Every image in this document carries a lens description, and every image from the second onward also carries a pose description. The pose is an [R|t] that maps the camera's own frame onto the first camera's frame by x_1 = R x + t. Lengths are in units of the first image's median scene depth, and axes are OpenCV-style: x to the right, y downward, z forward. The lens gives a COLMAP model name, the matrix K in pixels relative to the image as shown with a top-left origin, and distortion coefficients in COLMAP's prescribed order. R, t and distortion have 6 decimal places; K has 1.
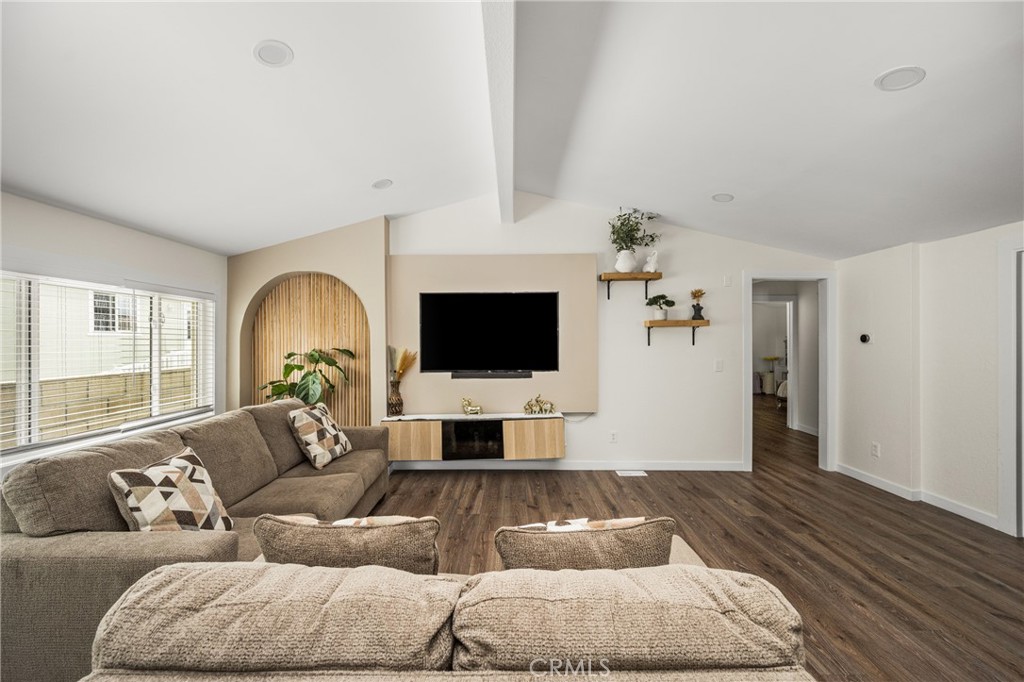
lens RADIAL K [[407.1, 0, 513.9], [0, 407.1, 339.8], [0, 0, 1]] dist [-0.000352, -0.000758]
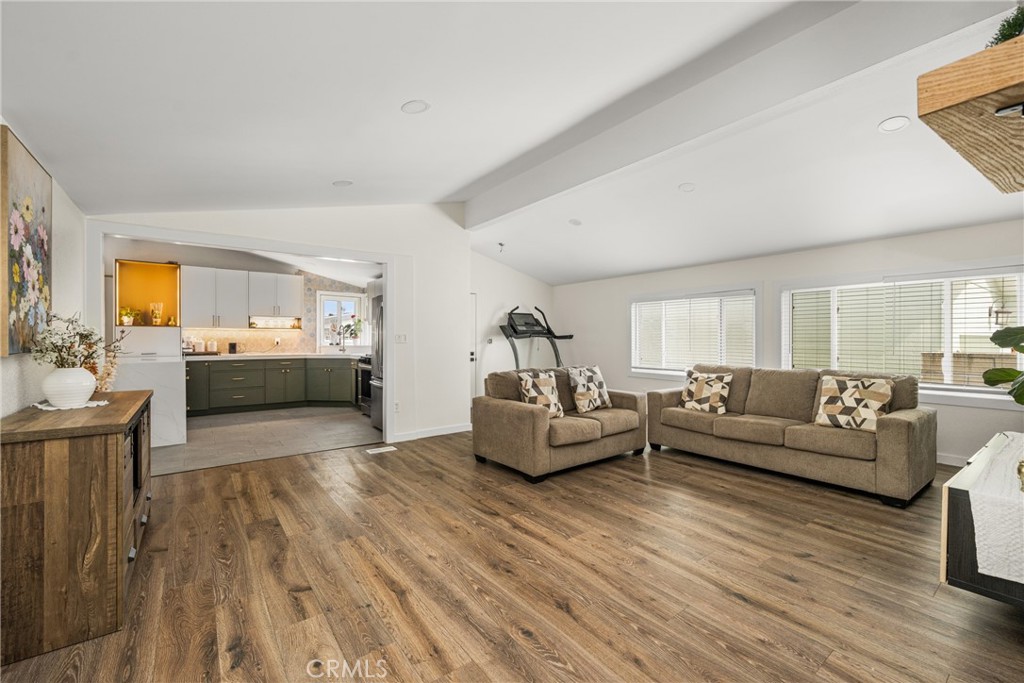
lens RADIAL K [[433.2, 0, 520.2], [0, 433.2, 340.4], [0, 0, 1]] dist [0.002457, 0.000298]
pose [[-0.792490, 0.005247, -0.609862, 0.683312], [0.005105, 0.999985, 0.001969, 0.042930], [0.609864, -0.001553, -0.792505, 1.028027]]
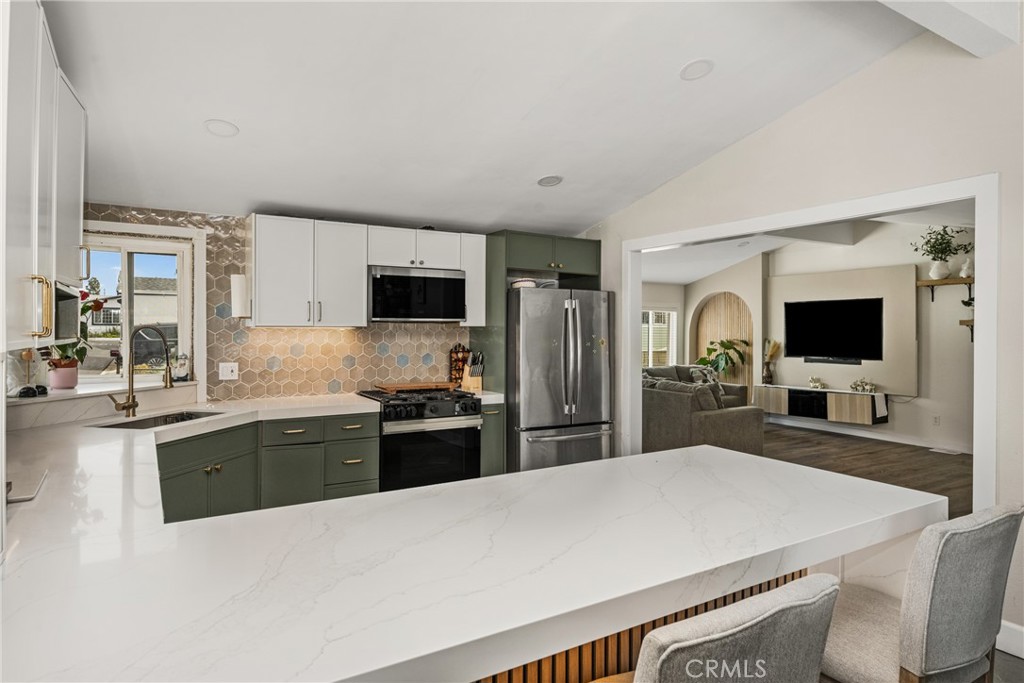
lens RADIAL K [[597.2, 0, 521.5], [0, 597.2, 329.9], [0, 0, 1]] dist [-0.003979, -0.002551]
pose [[0.520885, 0.005352, -0.853610, 1.123460], [-0.001192, 0.999984, 0.005542, -0.027694], [0.853626, -0.001870, 0.520883, -0.933066]]
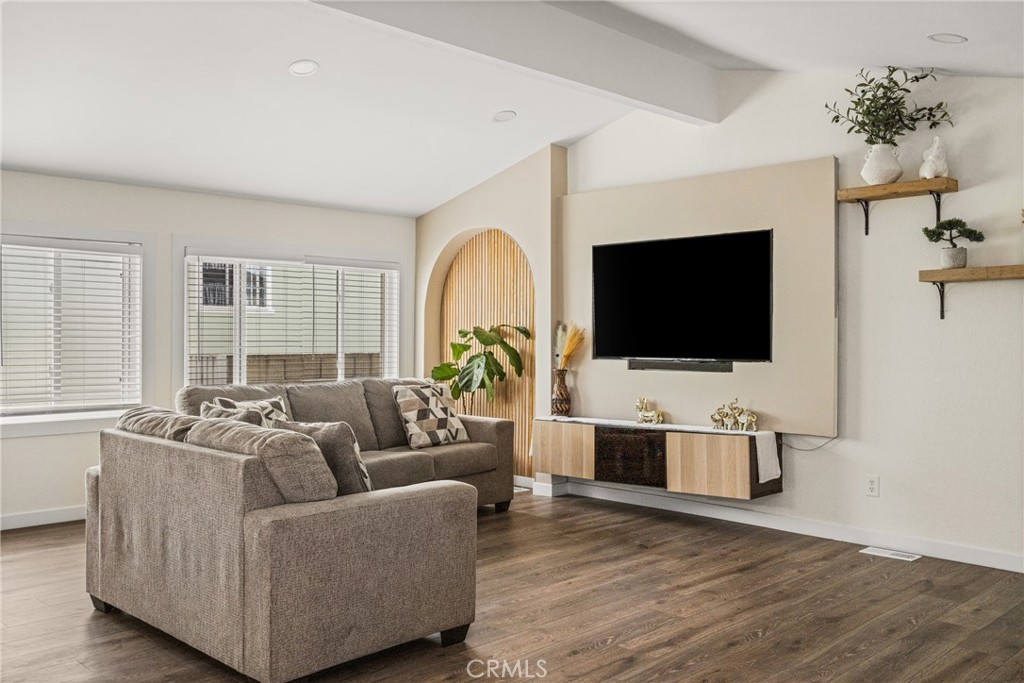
lens RADIAL K [[890.2, 0, 514.9], [0, 890.2, 342.6], [0, 0, 1]] dist [-0.004463, 0.000870]
pose [[0.713555, 0.011667, -0.700502, 0.769466], [-0.002319, 0.999895, 0.014291, 0.031113], [0.700595, -0.008573, 0.713507, -0.198895]]
